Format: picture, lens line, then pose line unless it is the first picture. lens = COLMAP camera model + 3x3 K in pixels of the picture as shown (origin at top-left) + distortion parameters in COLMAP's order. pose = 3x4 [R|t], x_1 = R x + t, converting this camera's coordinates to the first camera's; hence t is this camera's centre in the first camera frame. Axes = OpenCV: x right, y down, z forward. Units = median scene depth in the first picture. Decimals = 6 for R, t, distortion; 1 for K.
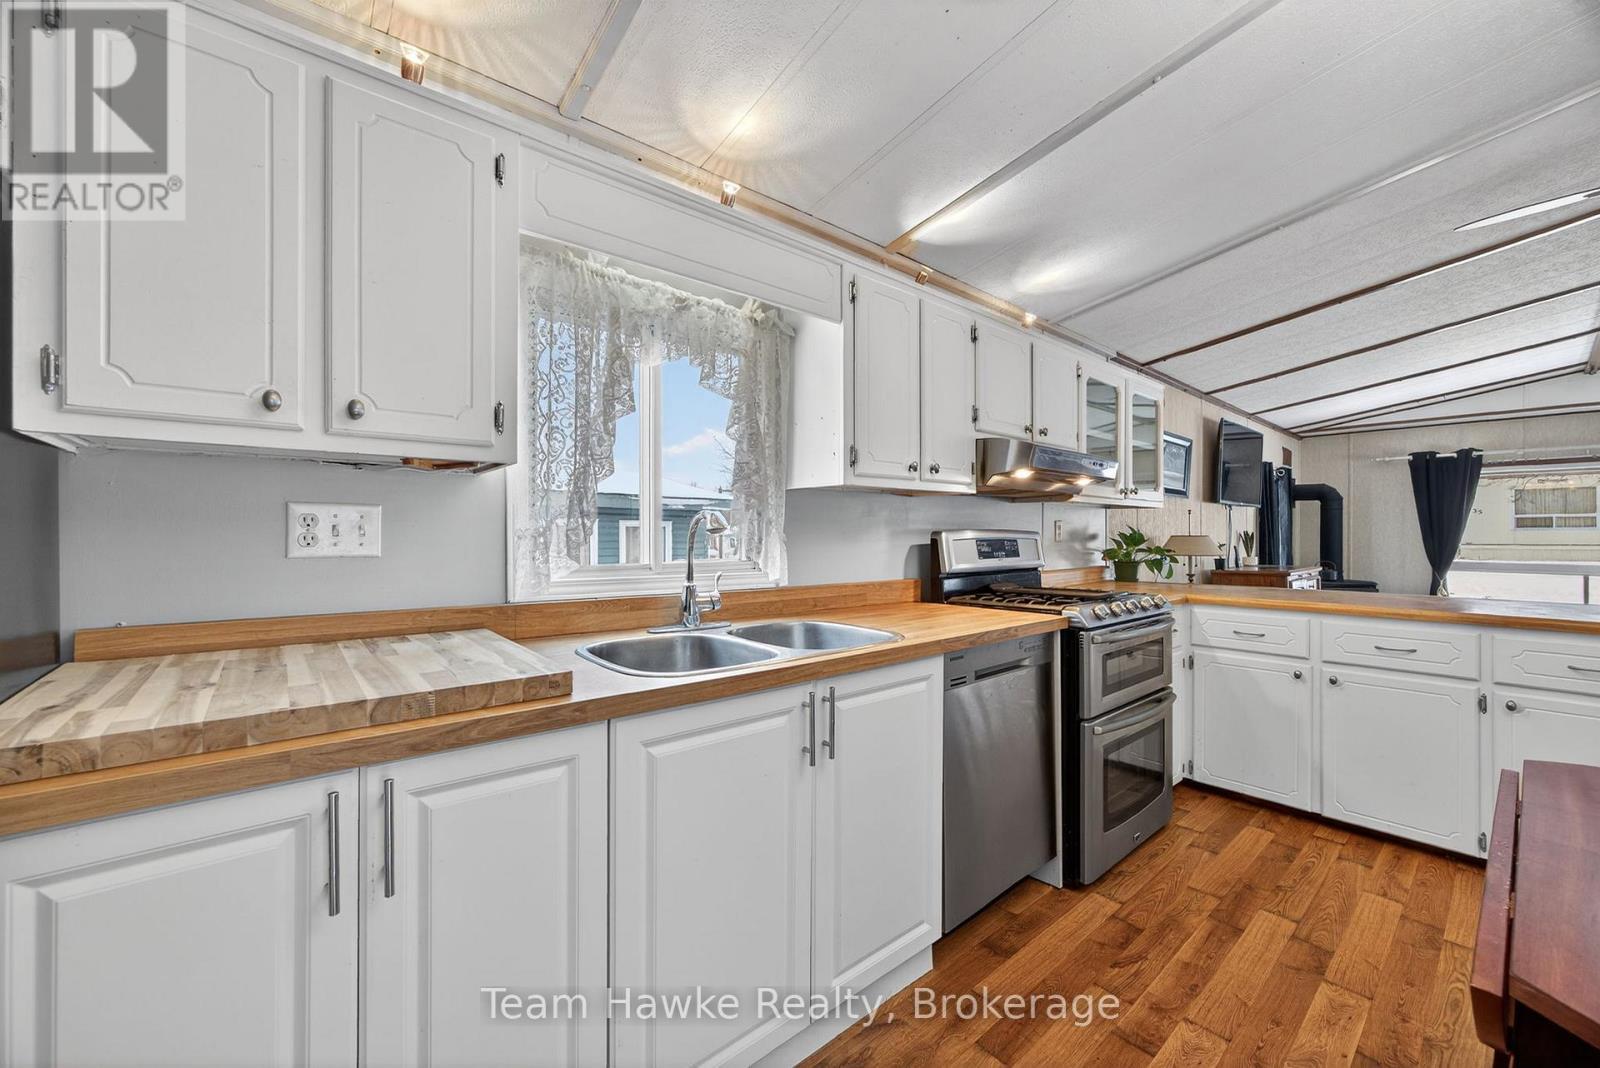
lens RADIAL K [[619.8, 0, 800.4], [0, 619.8, 532.4], [0, 0, 1]] dist [-0.009519, 0.003797]
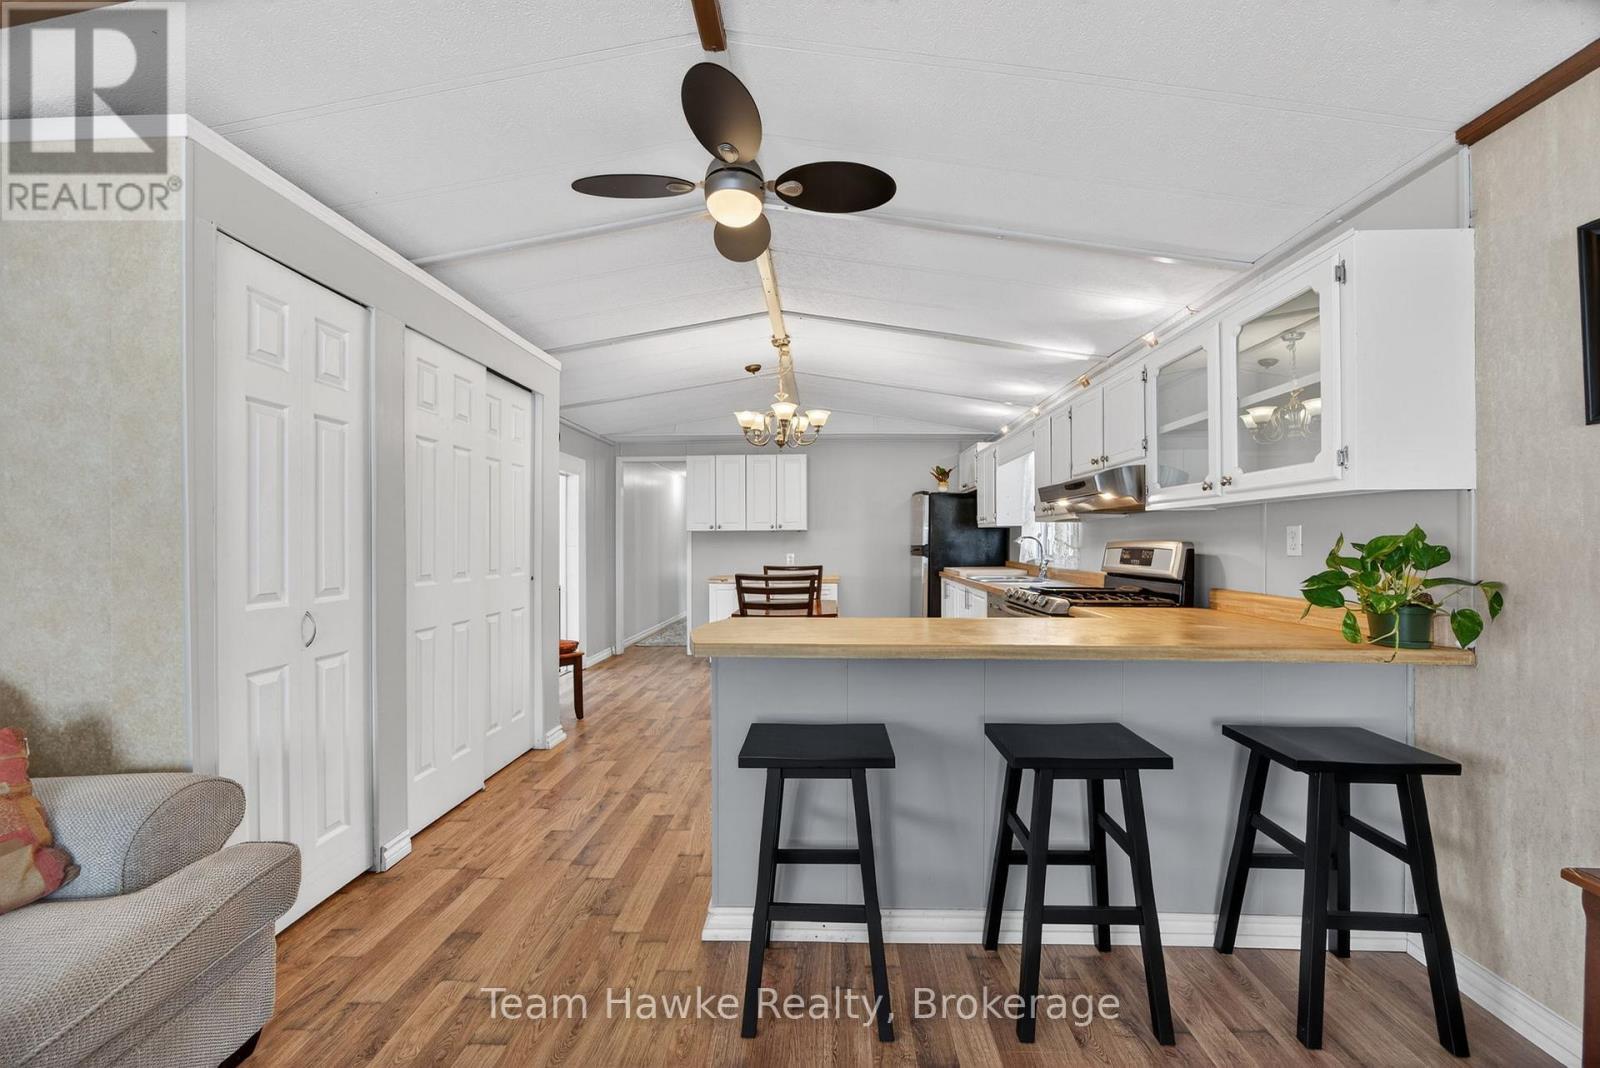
lens RADIAL K [[619.8, 0, 801.5], [0, 619.8, 544.7], [0, 0, 1]] dist [-0.009519, 0.003797]
pose [[-0.676733, 0.003175, -0.736221, 2.128755], [0.001721, 0.999995, 0.002730, -0.000123], [0.736226, 0.000581, -0.676735, 1.766575]]
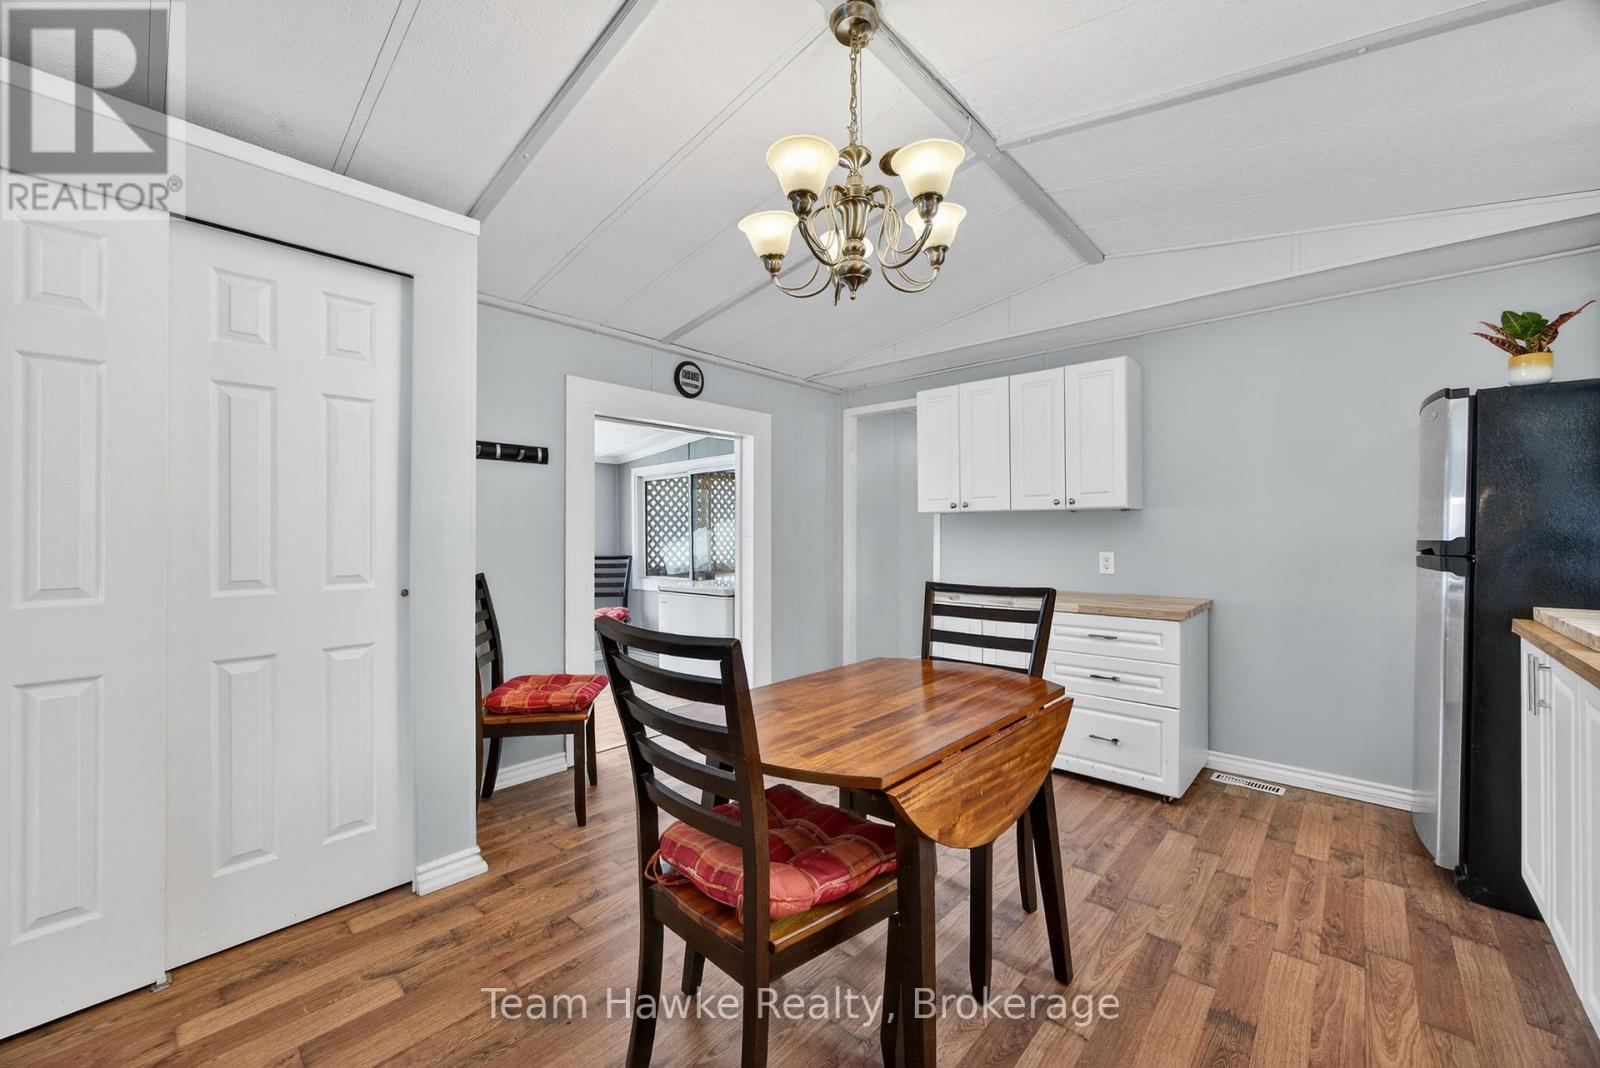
lens RADIAL K [[619.8, 0, 802.9], [0, 619.8, 530.1], [0, 0, 1]] dist [-0.009519, 0.003797]
pose [[-0.990808, -0.001508, -0.135266, 0.820871], [-0.001535, 0.999999, 0.000095, -0.004328], [0.135265, 0.000302, -0.990809, 1.103748]]
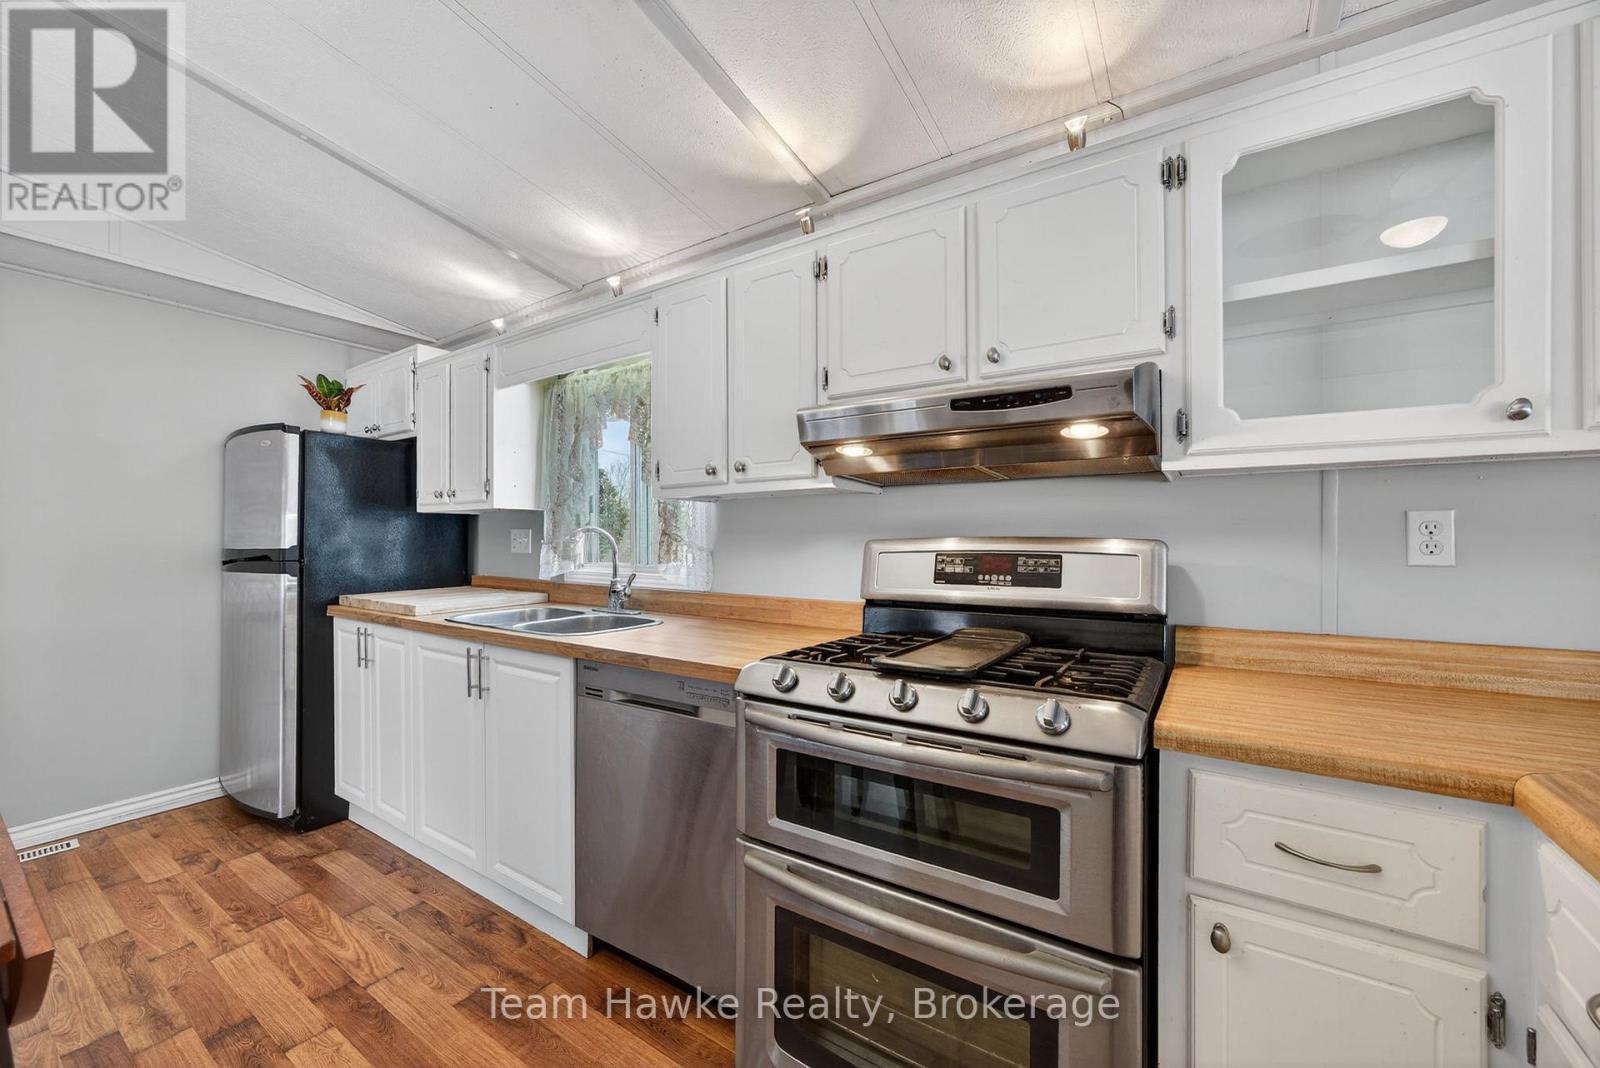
lens RADIAL K [[619.8, 0, 799.1], [0, 619.8, 541.1], [0, 0, 1]] dist [-0.009519, 0.003797]
pose [[0.271782, 0.000345, -0.962359, 1.108291], [0.002883, 0.999995, 0.001173, -0.001814], [0.962354, -0.003093, 0.271780, 0.895492]]
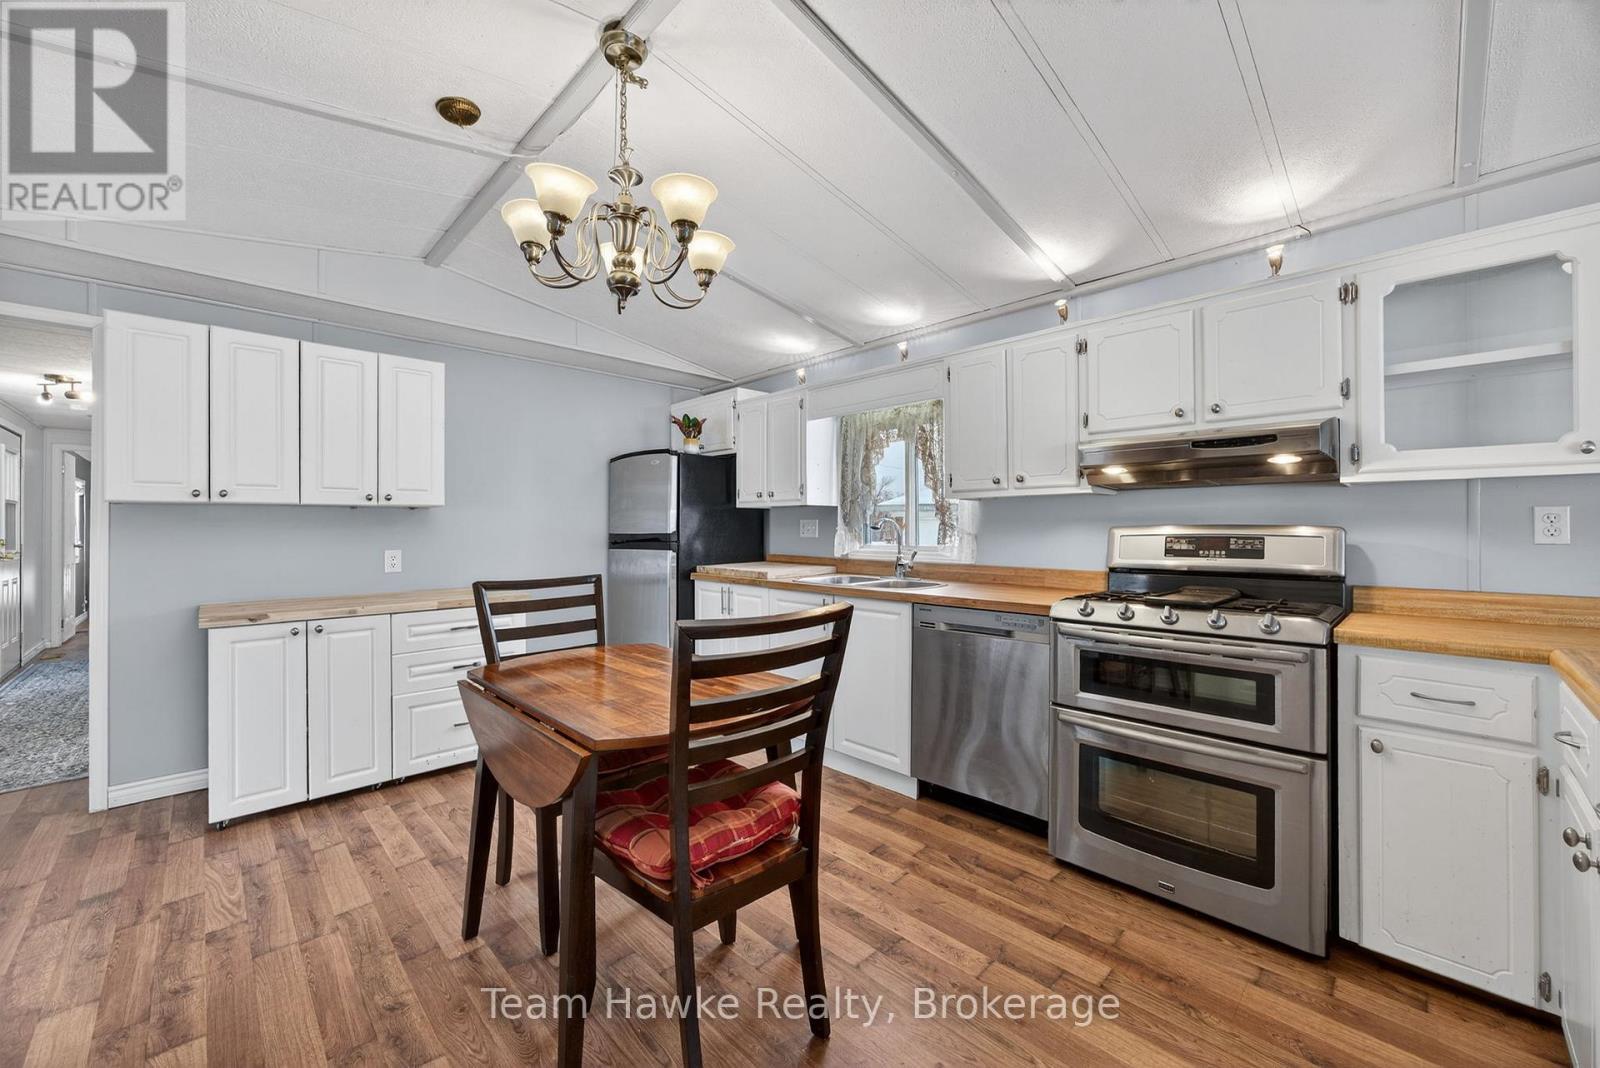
lens RADIAL K [[619.8, 0, 804.5], [0, 619.8, 524.9], [0, 0, 1]] dist [-0.009519, 0.003797]
pose [[0.074843, -0.007959, -0.997164, 1.520573], [0.002010, 0.999967, -0.007830, 0.002007], [0.997193, -0.001418, 0.074857, 0.494715]]
